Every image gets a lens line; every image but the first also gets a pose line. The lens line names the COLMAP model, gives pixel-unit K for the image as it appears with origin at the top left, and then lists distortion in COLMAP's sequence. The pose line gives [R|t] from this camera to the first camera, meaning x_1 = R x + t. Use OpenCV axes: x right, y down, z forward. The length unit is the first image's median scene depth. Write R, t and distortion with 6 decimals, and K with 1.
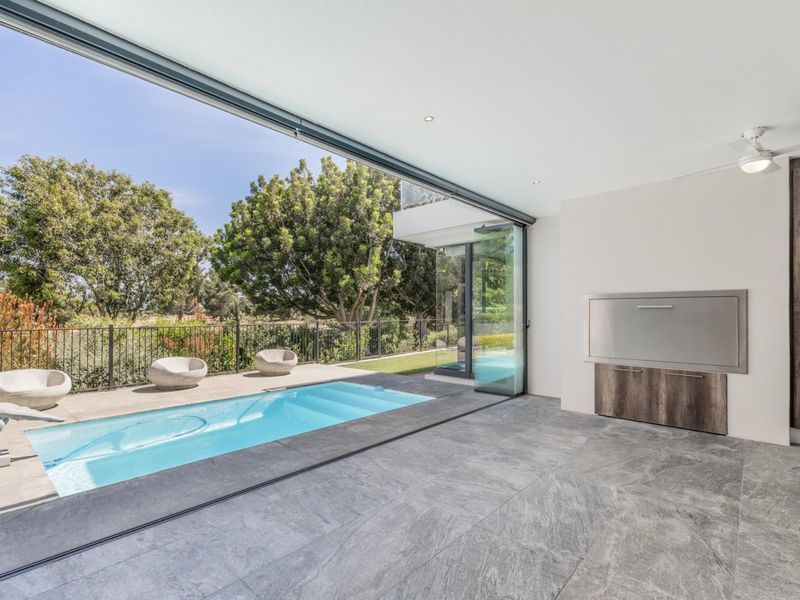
lens RADIAL K [[388.1, 0, 400.4], [0, 388.1, 312.9], [0, 0, 1]] dist [0.006595, 0.000781]
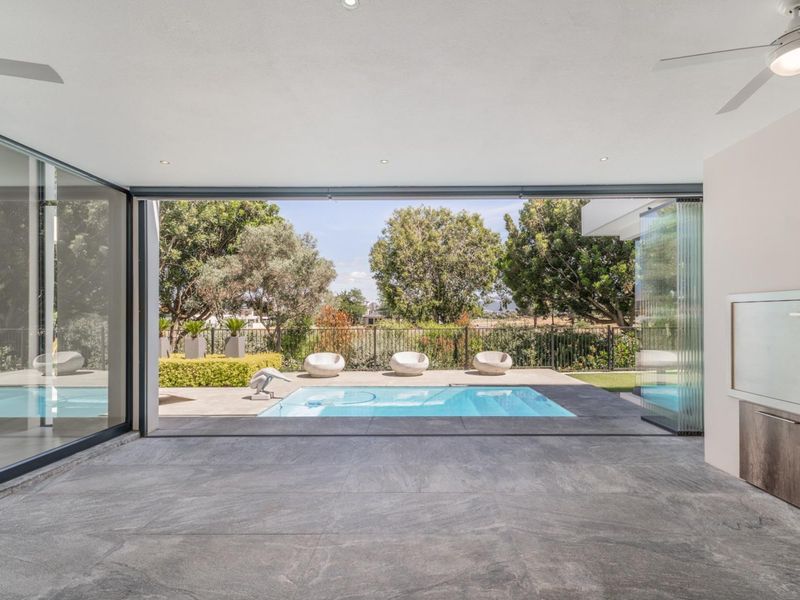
lens RADIAL K [[388.1, 0, 400.4], [0, 388.1, 312.9], [0, 0, 1]] dist [0.006595, 0.000781]
pose [[0.671383, -0.008851, -0.741058, 0.689783], [0.004927, 0.999960, -0.007479, -0.016597], [0.741094, 0.001370, 0.671400, 0.158956]]
